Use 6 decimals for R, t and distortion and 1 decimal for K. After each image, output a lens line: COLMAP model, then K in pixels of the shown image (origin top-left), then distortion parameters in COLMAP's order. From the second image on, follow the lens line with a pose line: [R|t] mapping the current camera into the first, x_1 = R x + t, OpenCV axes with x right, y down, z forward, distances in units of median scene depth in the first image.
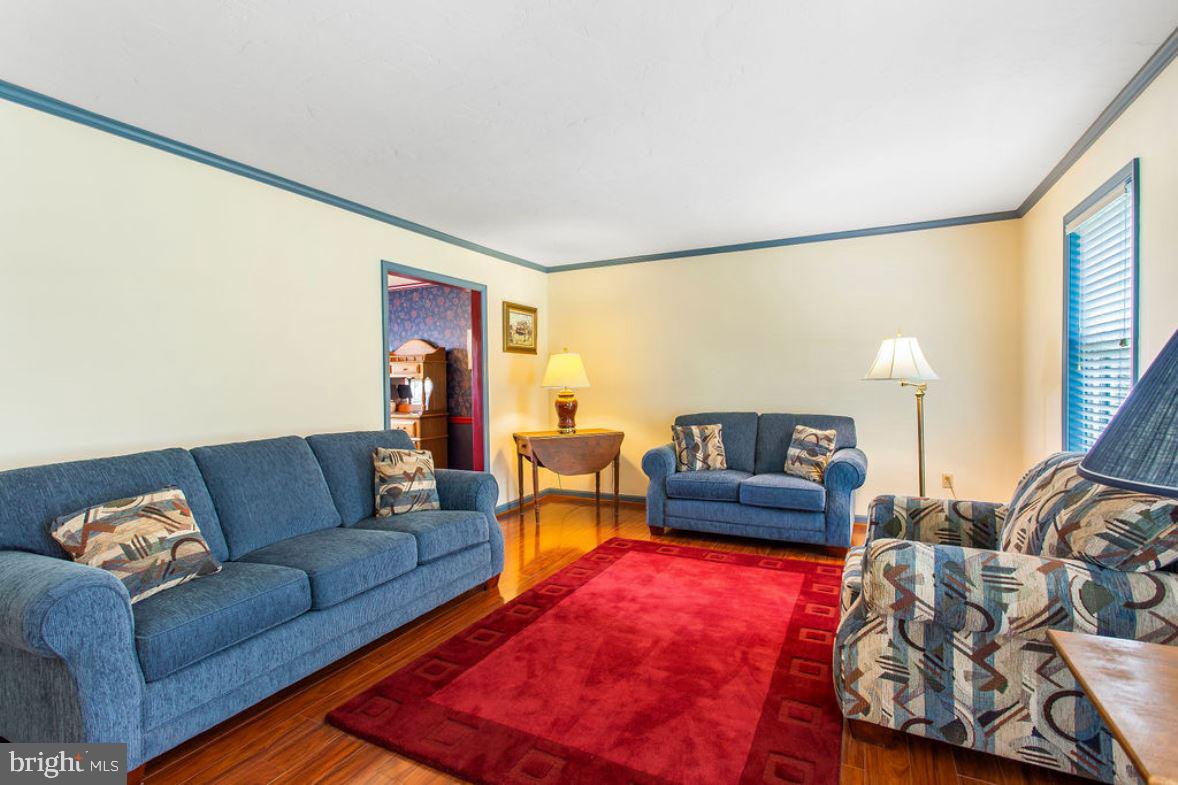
lens RADIAL K [[571.9, 0, 588.6], [0, 571.9, 390.8], [0, 0, 1]] dist [0.008358, -0.000264]
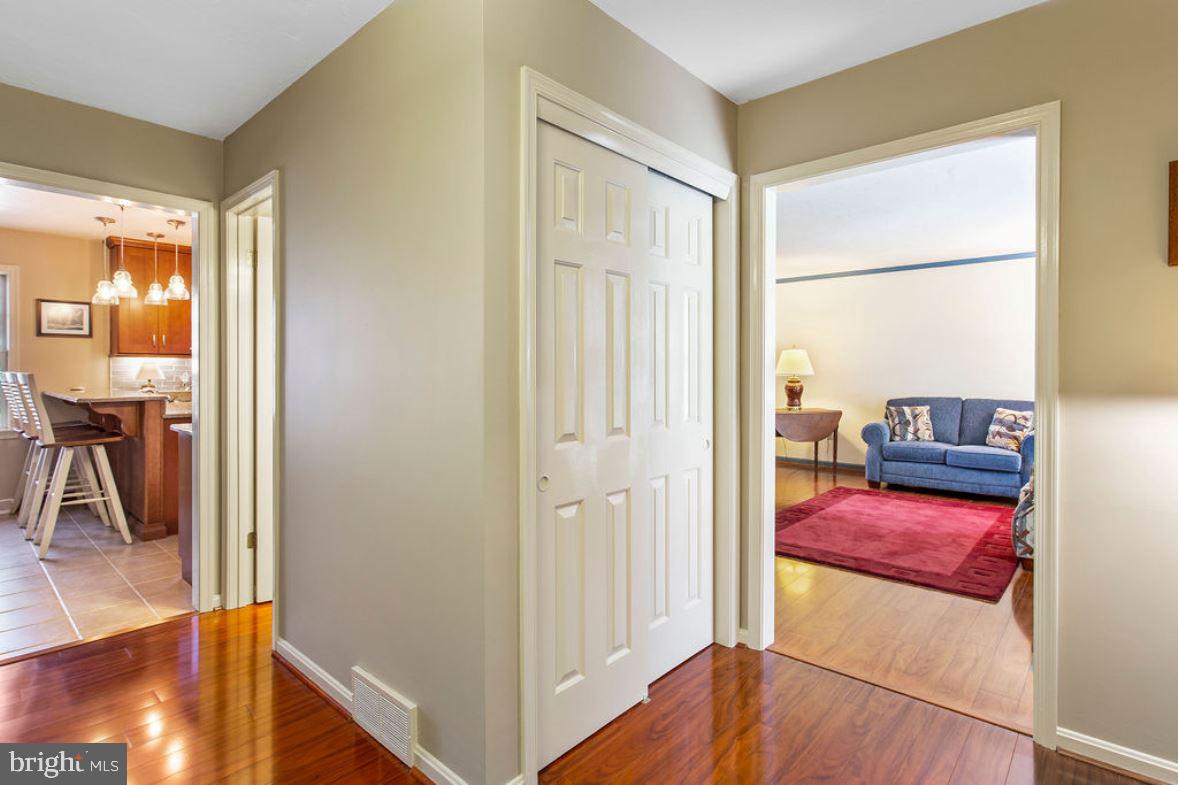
lens RADIAL K [[571.9, 0, 596.4], [0, 571.9, 370.8], [0, 0, 1]] dist [0.008358, -0.000264]
pose [[0.962240, 0.012885, -0.271899, -0.143858], [-0.016256, 0.999816, -0.010146, 0.005803], [0.271718, 0.014182, 0.962272, -0.458198]]
